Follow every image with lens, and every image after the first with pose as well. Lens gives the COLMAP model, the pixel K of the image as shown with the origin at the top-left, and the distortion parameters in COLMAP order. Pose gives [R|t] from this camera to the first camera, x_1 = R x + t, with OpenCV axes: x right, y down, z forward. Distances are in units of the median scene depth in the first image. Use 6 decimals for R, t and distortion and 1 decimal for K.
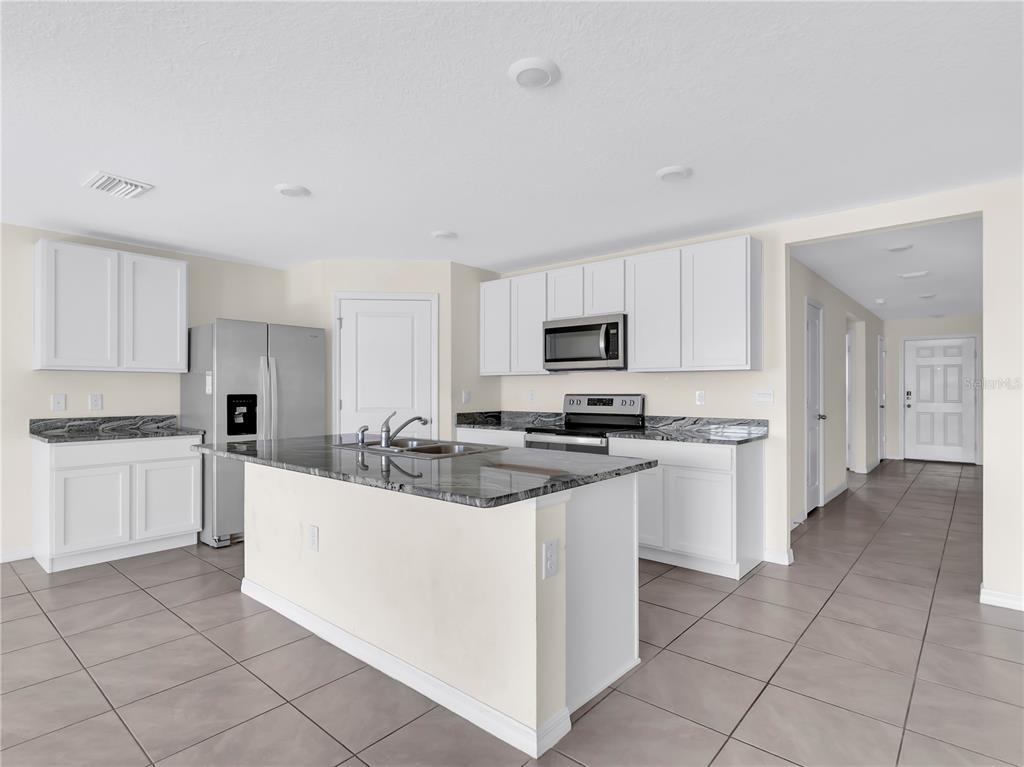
lens RADIAL K [[543.2, 0, 512.0], [0, 543.2, 383.5], [0, 0, 1]] dist [0.001172, 0.000548]
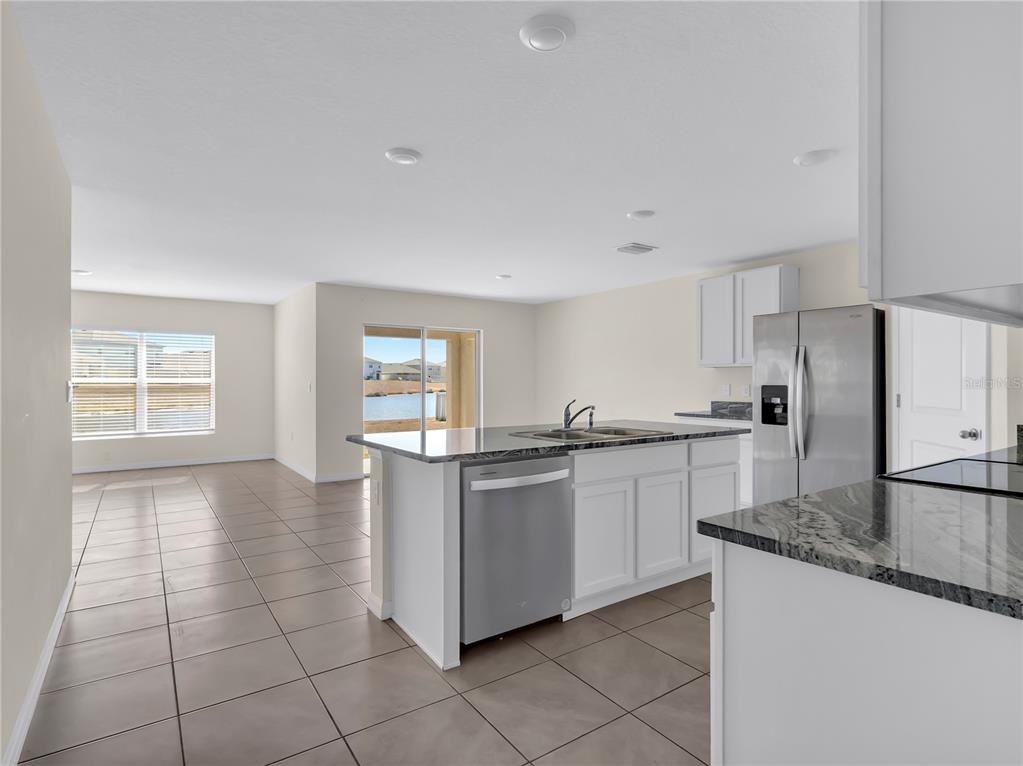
lens RADIAL K [[537.9, 0, 511.5], [0, 537.9, 383.0], [0, 0, 1]] dist [-0.000821, -0.000121]
pose [[-0.252315, -0.000206, -0.967645, 0.613529], [0.011412, 0.999930, -0.003188, 0.013120], [0.967578, -0.011847, -0.252295, 0.765648]]
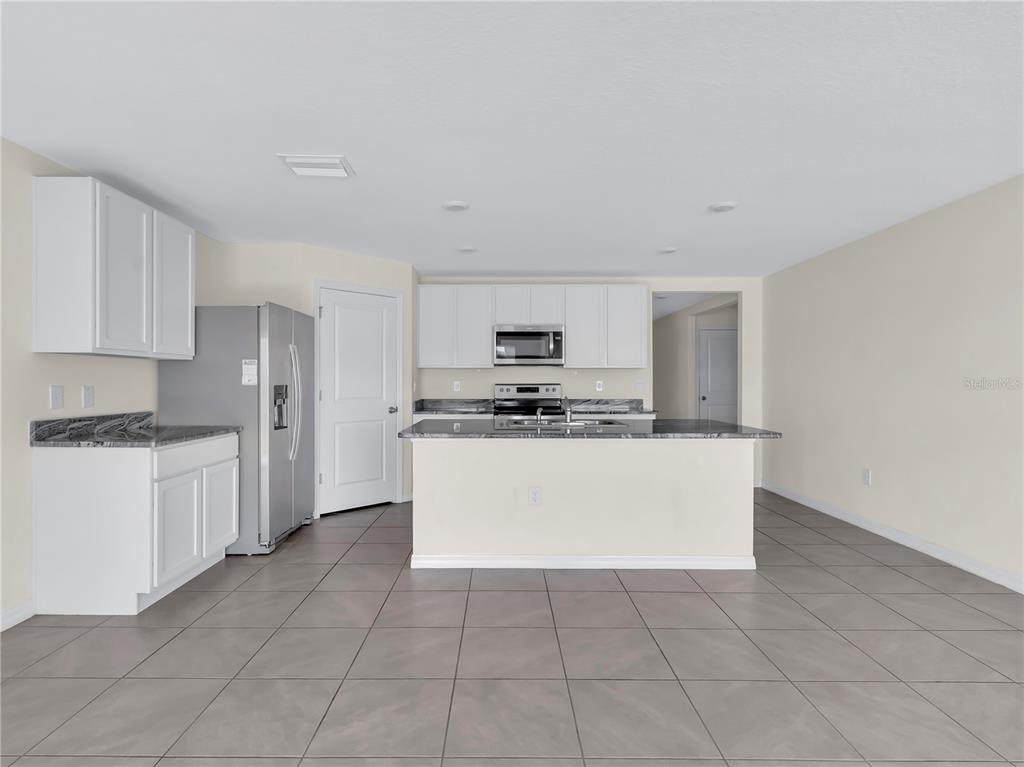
lens RADIAL K [[543.2, 0, 512.0], [0, 543.2, 383.5], [0, 0, 1]] dist [0.001172, 0.000548]
pose [[0.746322, -0.002863, 0.665579, -0.811561], [-0.009540, 0.999842, 0.014999, -0.000587], [-0.665517, -0.017544, 0.746177, 0.049177]]
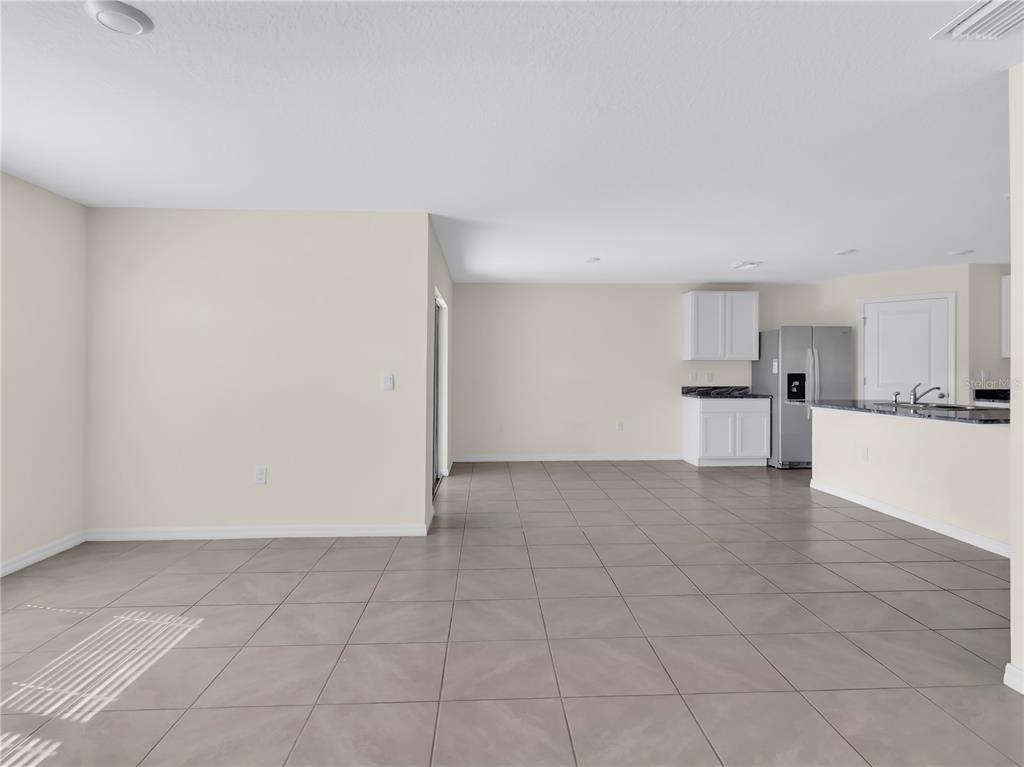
lens RADIAL K [[563.9, 0, 510.3], [0, 563.9, 377.2], [0, 0, 1]] dist [0.000720, 0.000845]
pose [[0.690215, 0.004802, -0.723588, 0.108430], [0.011847, 0.999769, 0.017936, -0.008248], [0.723507, -0.020952, 0.689999, -0.709389]]
